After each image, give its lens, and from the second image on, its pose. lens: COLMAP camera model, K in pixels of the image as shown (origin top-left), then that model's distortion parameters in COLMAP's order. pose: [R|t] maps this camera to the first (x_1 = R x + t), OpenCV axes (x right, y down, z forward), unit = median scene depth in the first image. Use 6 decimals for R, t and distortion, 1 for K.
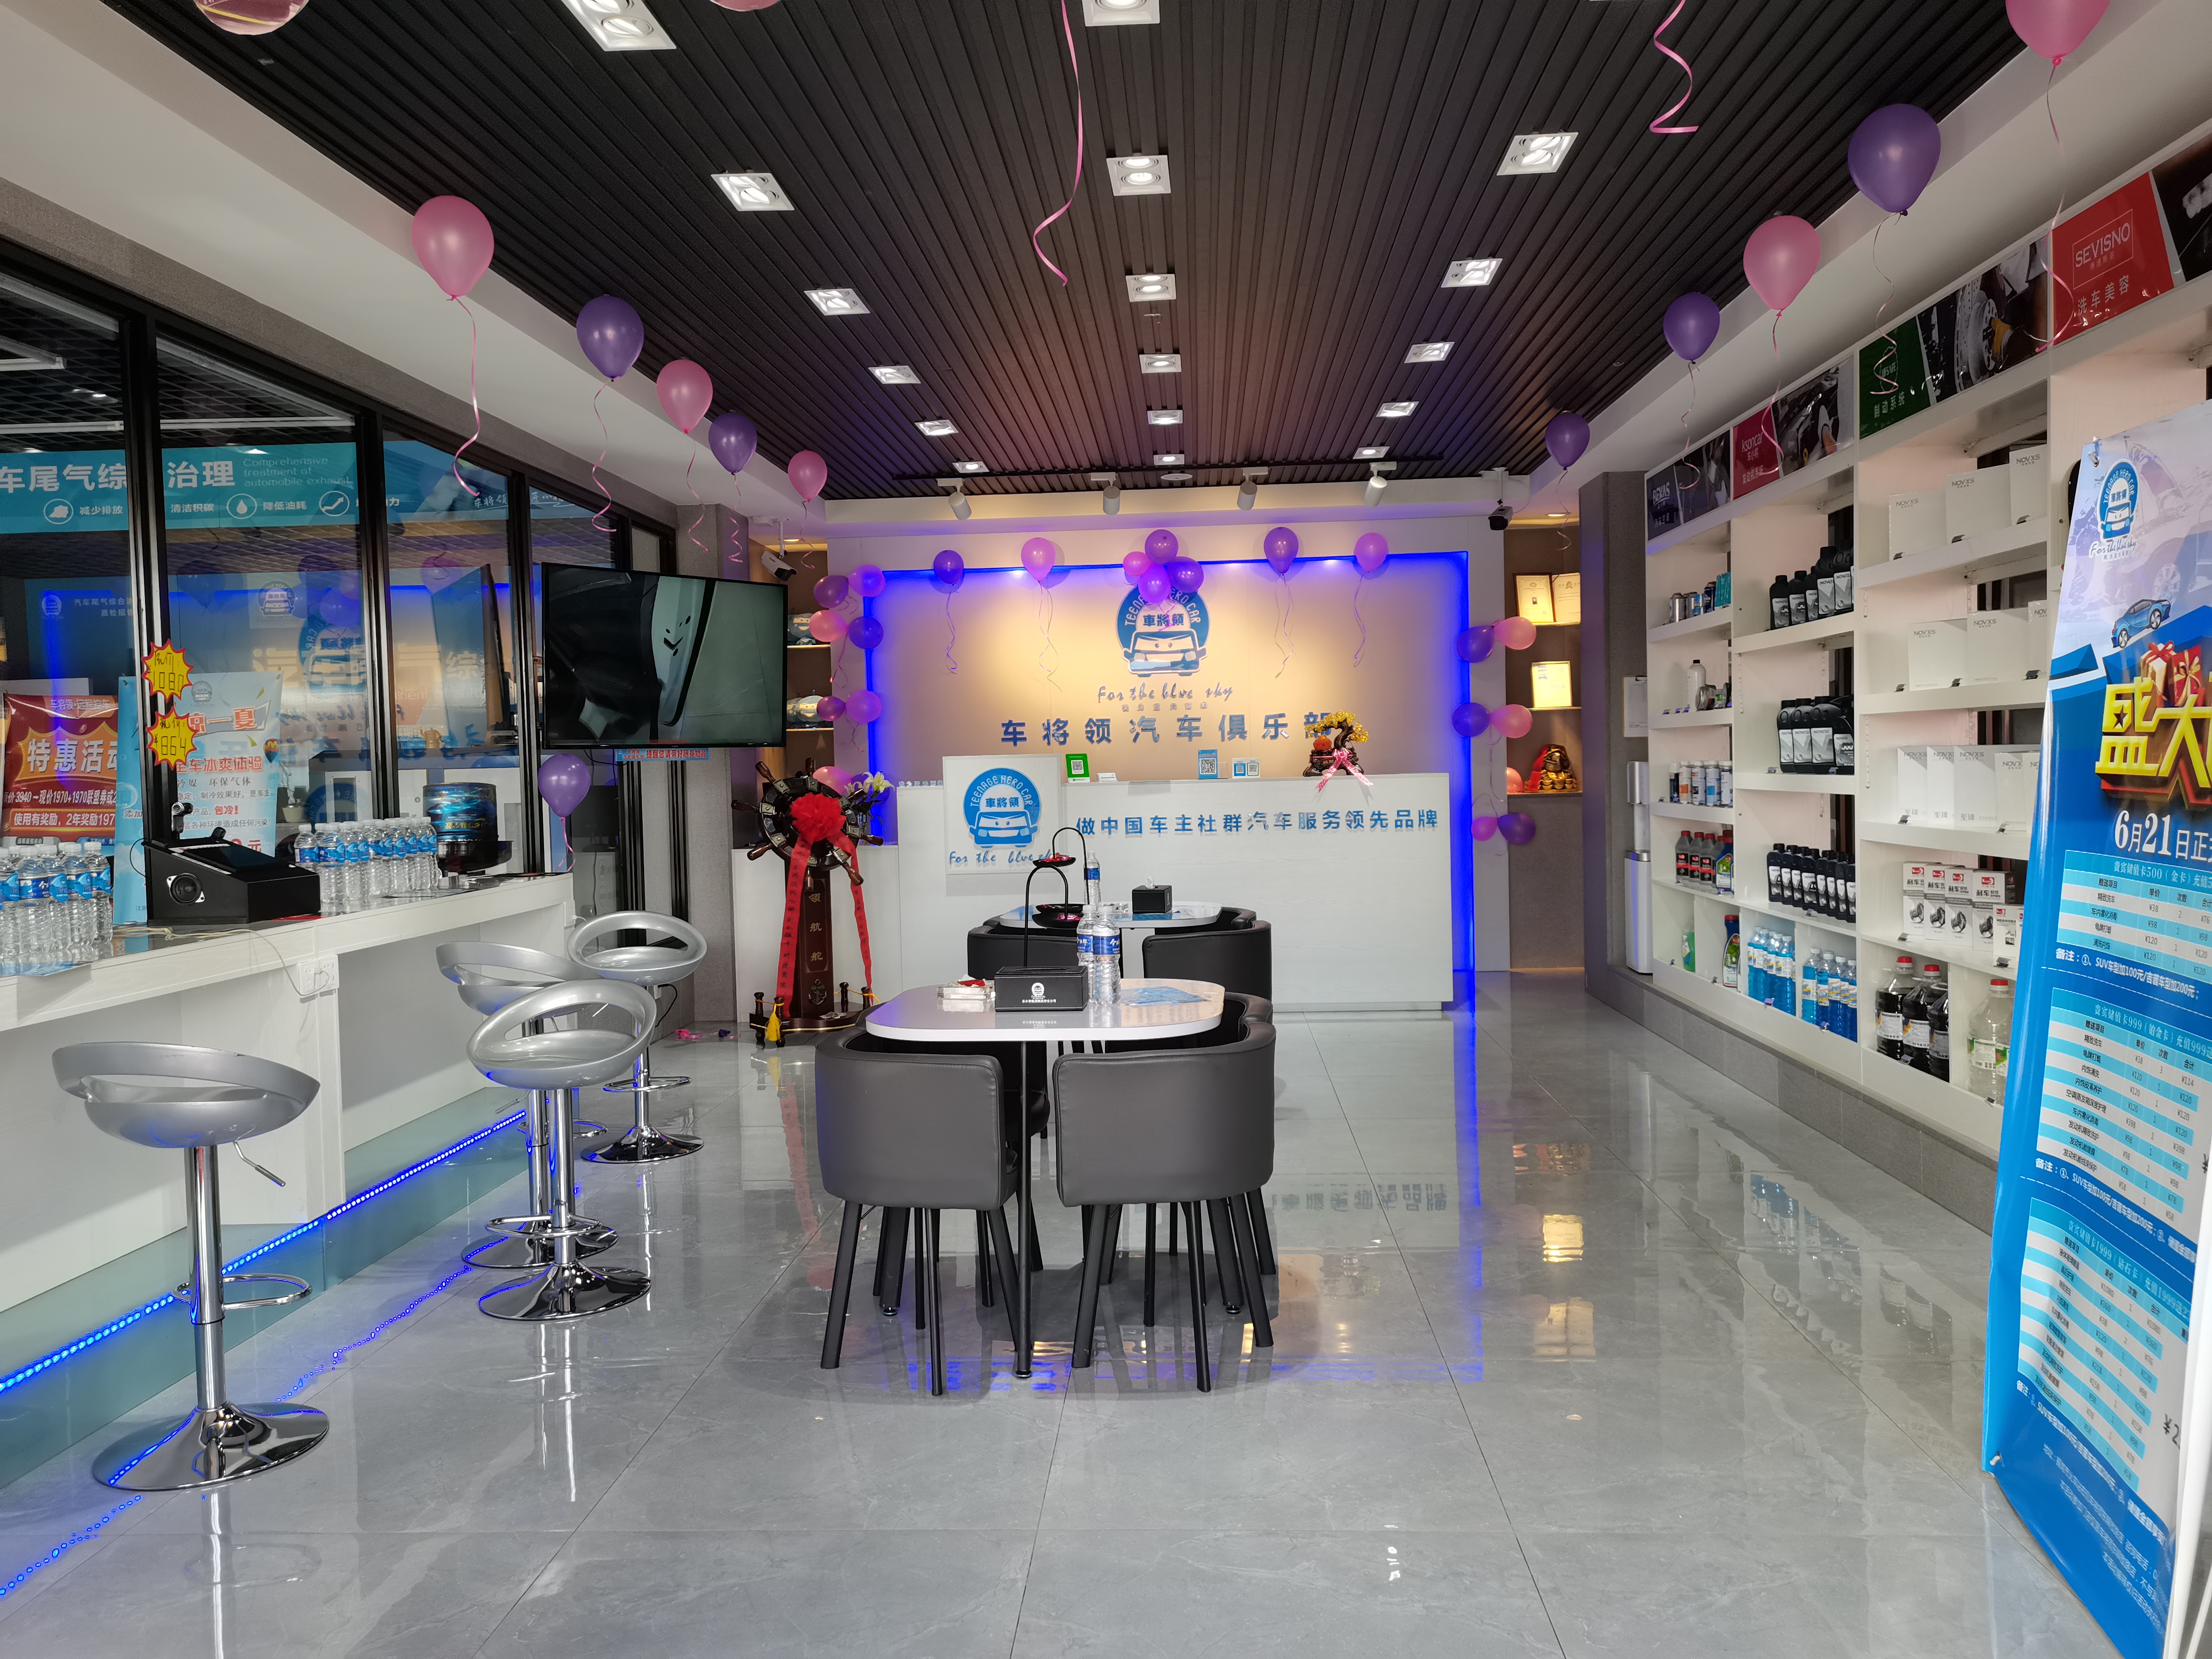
lens RADIAL K [[1674.8, 0, 1100.0], [0, 1674.8, 824.3], [0, 0, 1]] dist [0.070664, -0.057729]
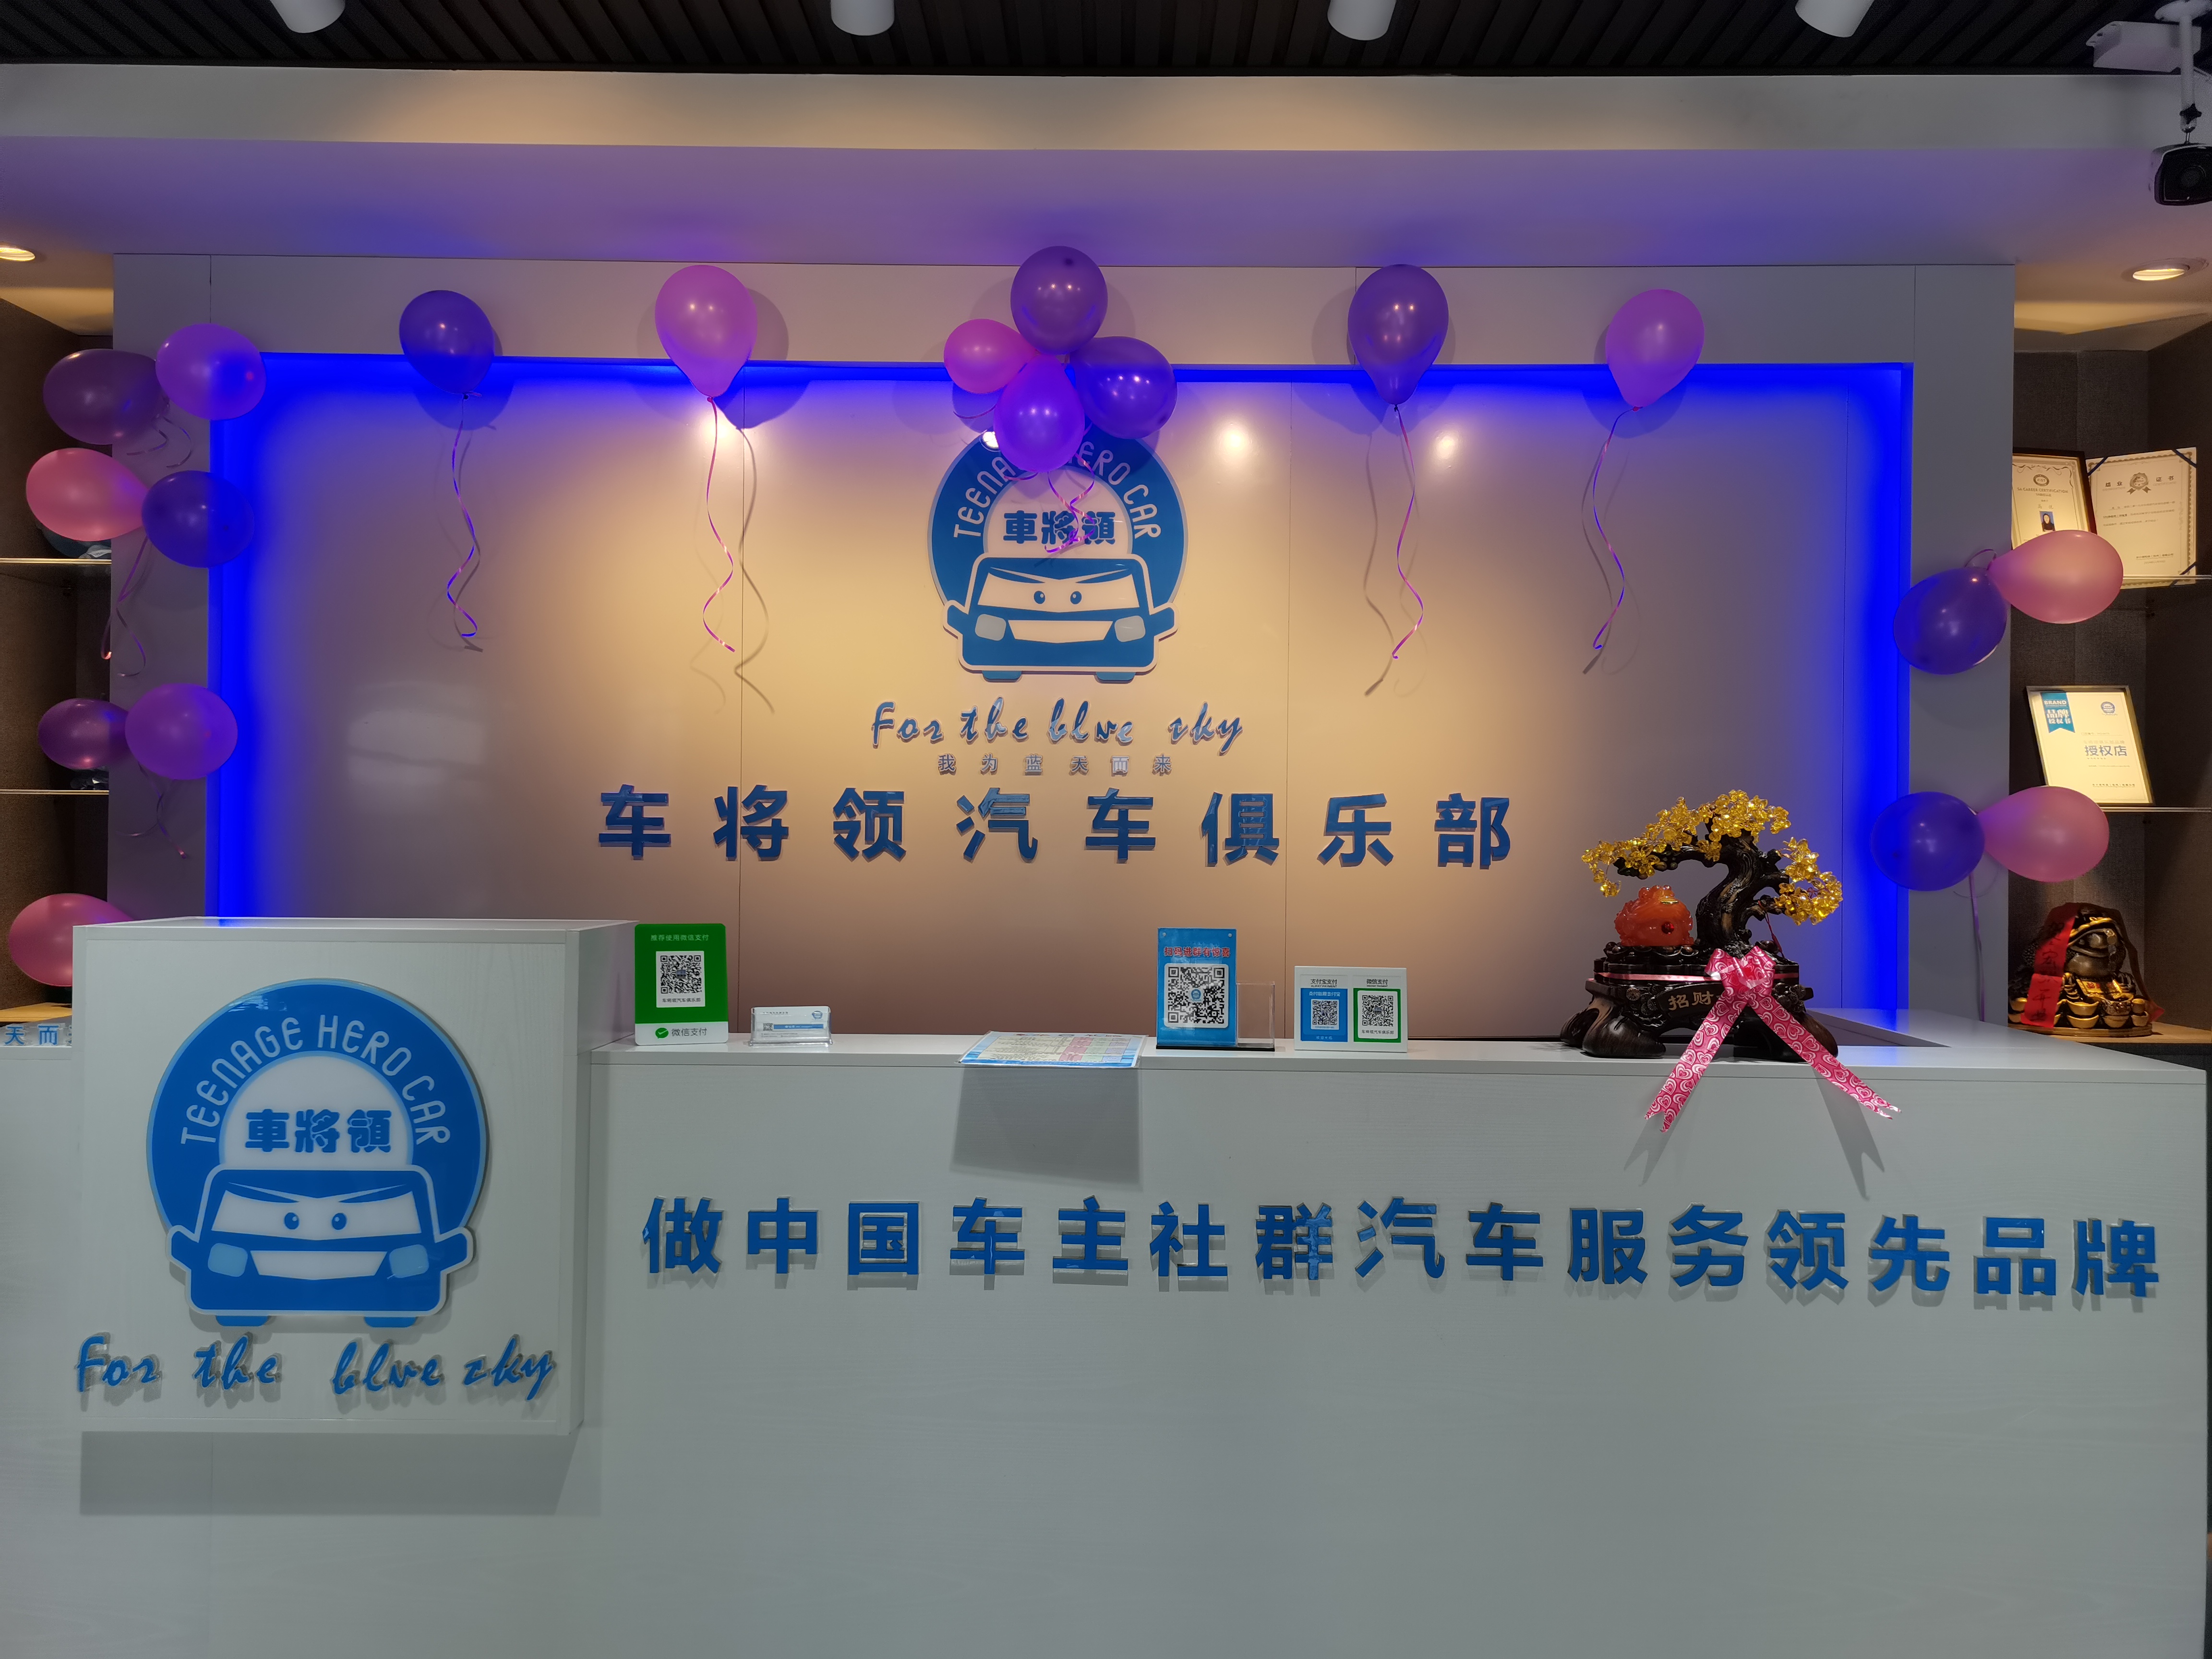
lens RADIAL K [[1674.8, 0, 1100.0], [0, 1674.8, 824.3], [0, 0, 1]] dist [0.070664, -0.057729]
pose [[0.998301, 0.035131, 0.046490, 0.038513], [-0.033009, 0.998413, -0.045635, -0.049510], [-0.048020, 0.044023, 0.997876, 0.769726]]
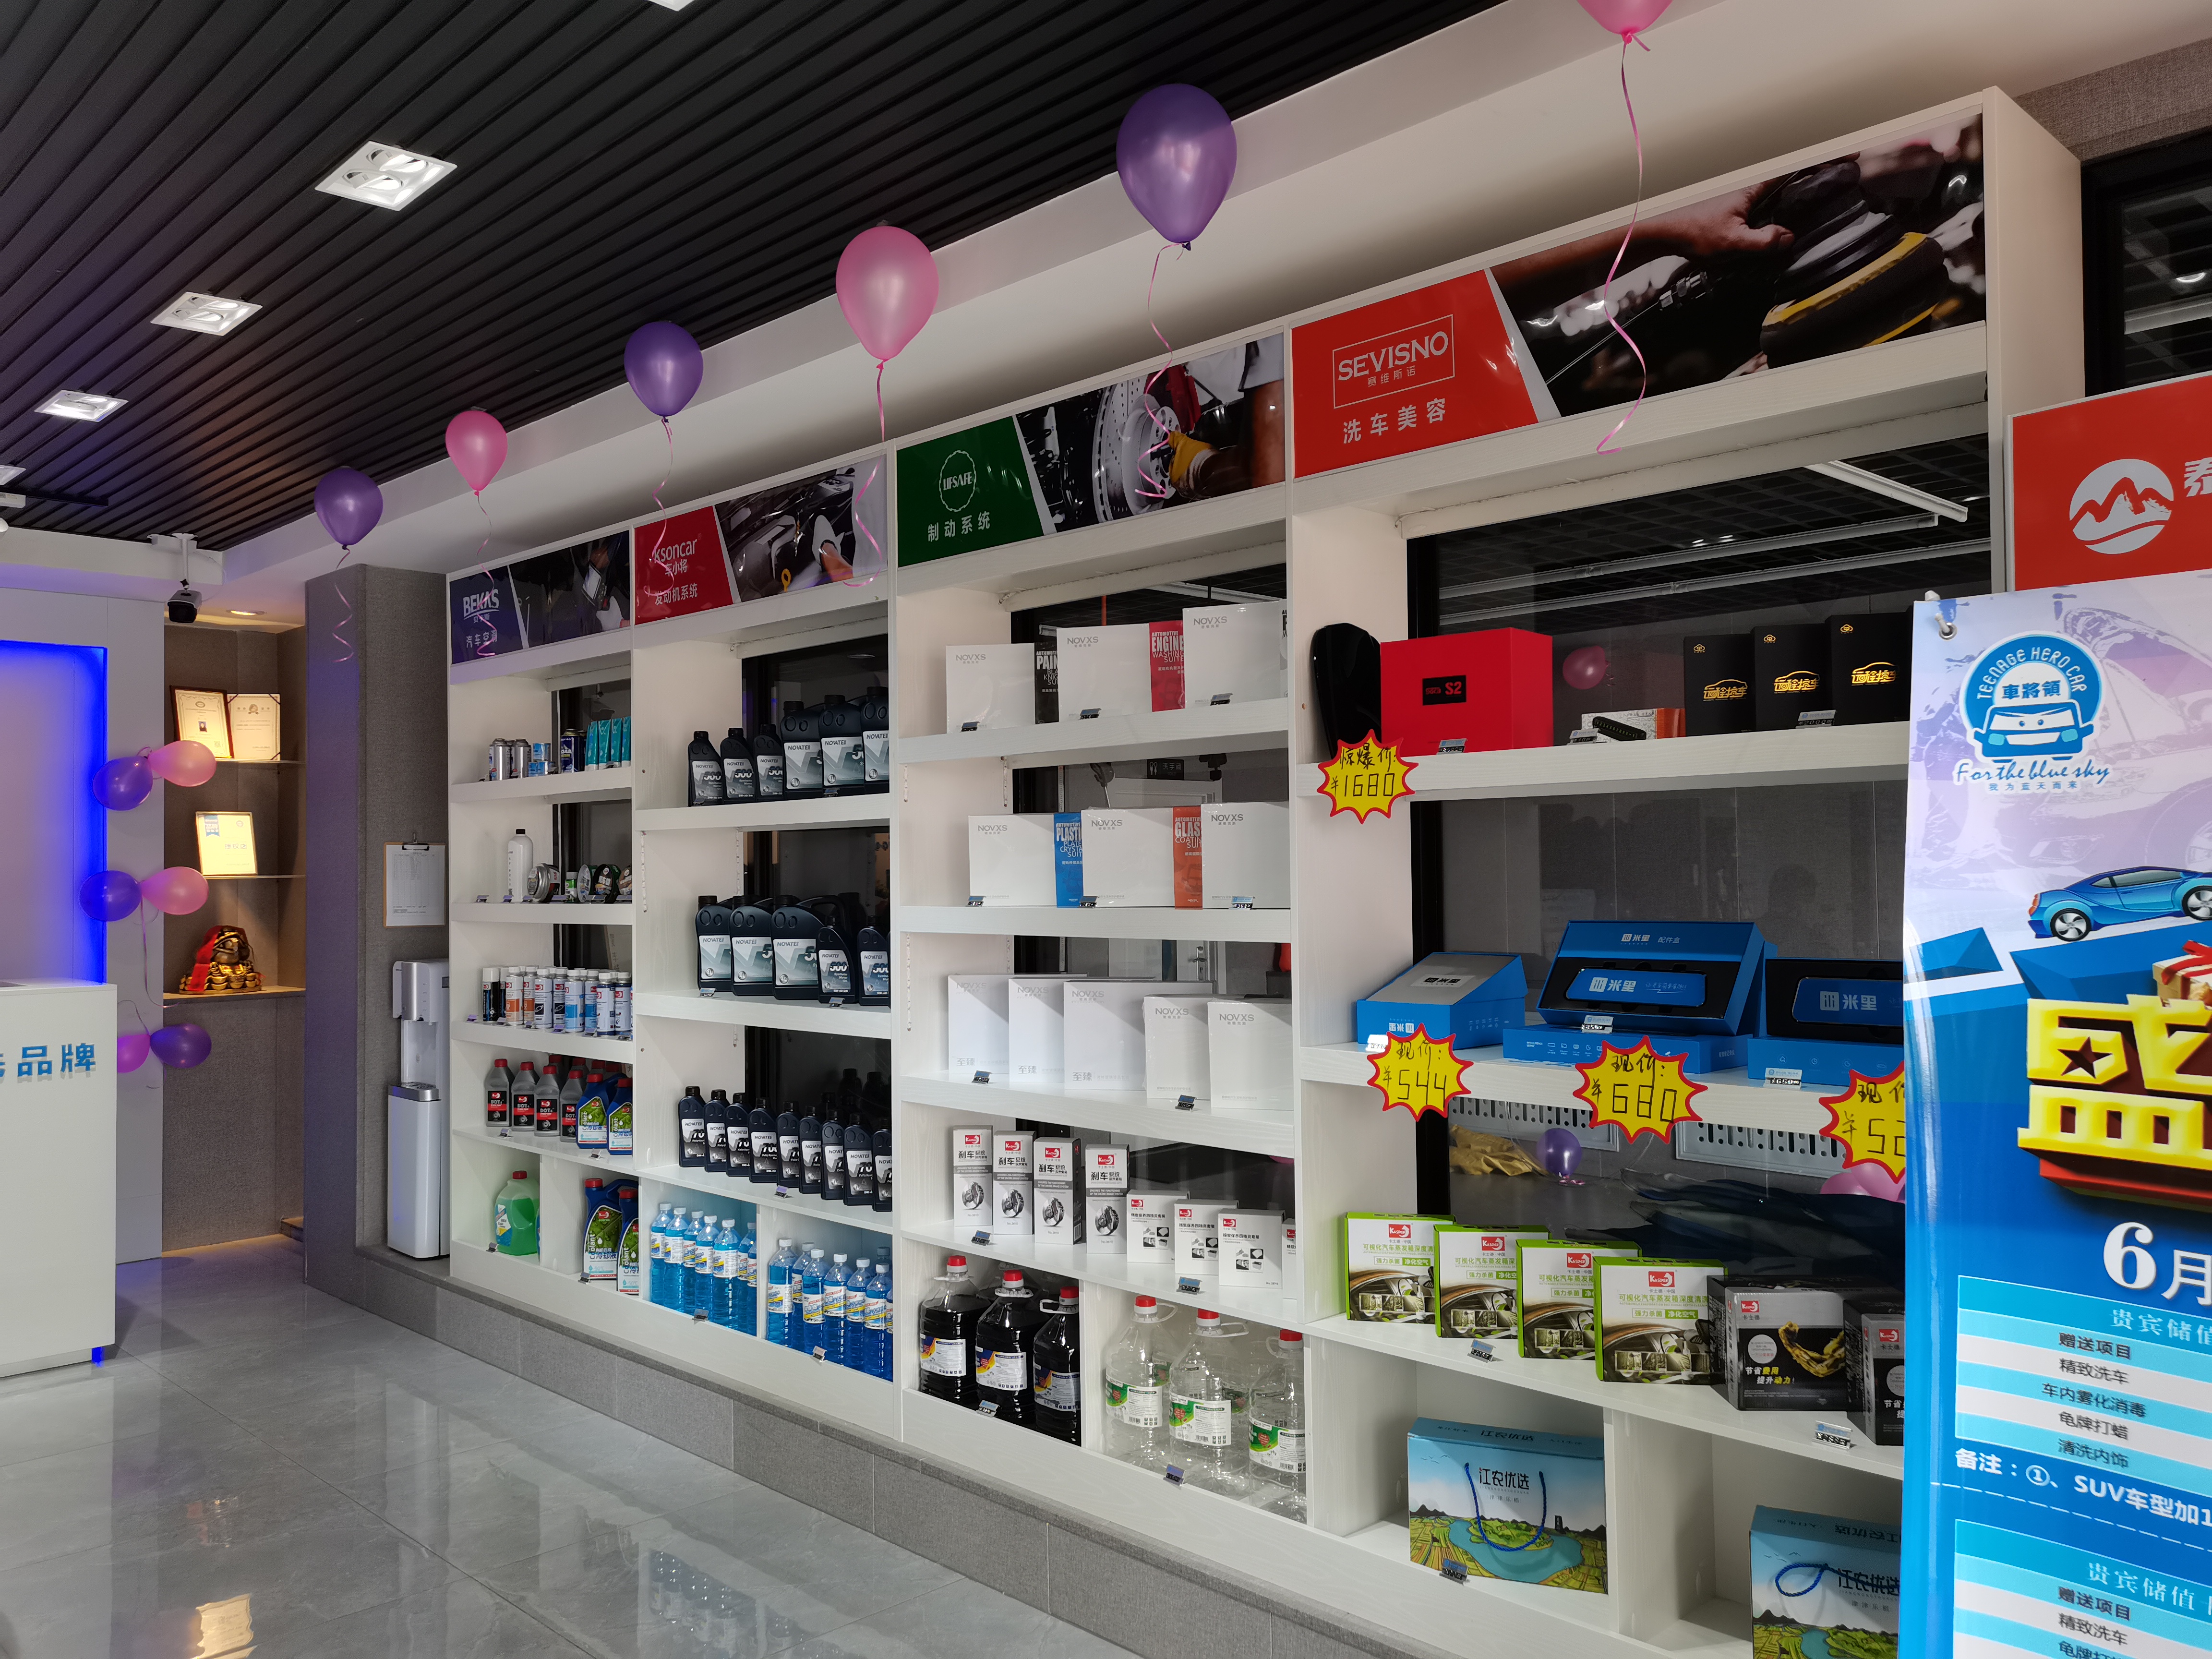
lens RADIAL K [[1674.8, 0, 1100.0], [0, 1674.8, 824.3], [0, 0, 1]] dist [0.070664, -0.057729]
pose [[0.671515, 0.037762, 0.740028, -0.025411], [0.023192, 0.997140, -0.071926, -0.036294], [-0.740628, 0.065462, 0.668719, 0.282093]]
